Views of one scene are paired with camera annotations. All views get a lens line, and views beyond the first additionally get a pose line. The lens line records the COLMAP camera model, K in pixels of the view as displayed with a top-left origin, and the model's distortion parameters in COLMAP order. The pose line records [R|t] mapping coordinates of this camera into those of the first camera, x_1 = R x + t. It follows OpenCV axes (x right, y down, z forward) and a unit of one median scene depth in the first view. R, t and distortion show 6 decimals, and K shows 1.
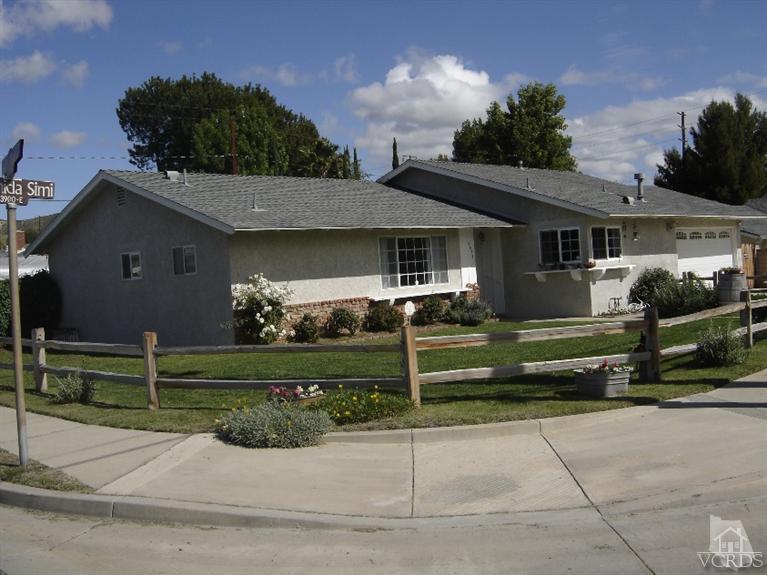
lens RADIAL K [[858.2, 0, 384.0], [0, 858.2, 285.9], [0, 0, 1]] dist [-0.150774, 0.000000]
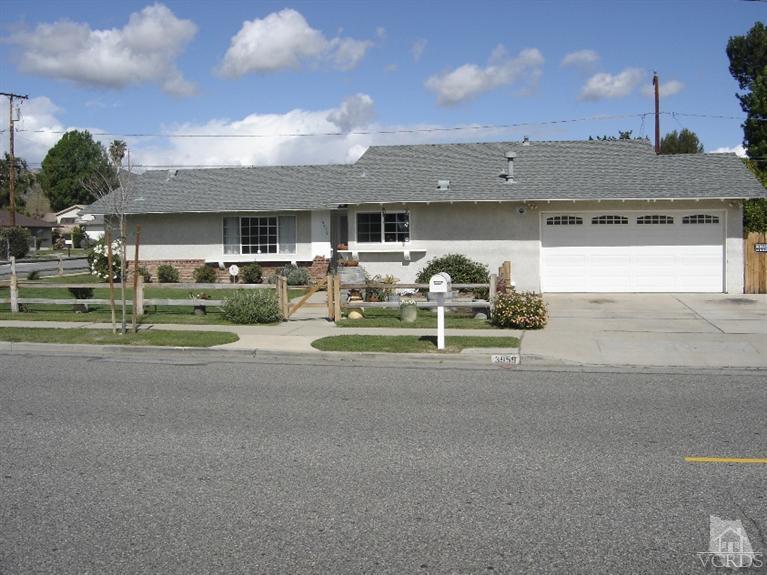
lens RADIAL K [[858.2, 0, 384.5], [0, 858.2, 288.9], [0, 0, 1]] dist [-0.150774, 0.000000]
pose [[0.542974, 0.109259, -0.832611, 1.192936], [-0.039463, 0.993724, 0.104666, -0.088336], [0.838822, -0.023974, 0.543878, 0.425922]]
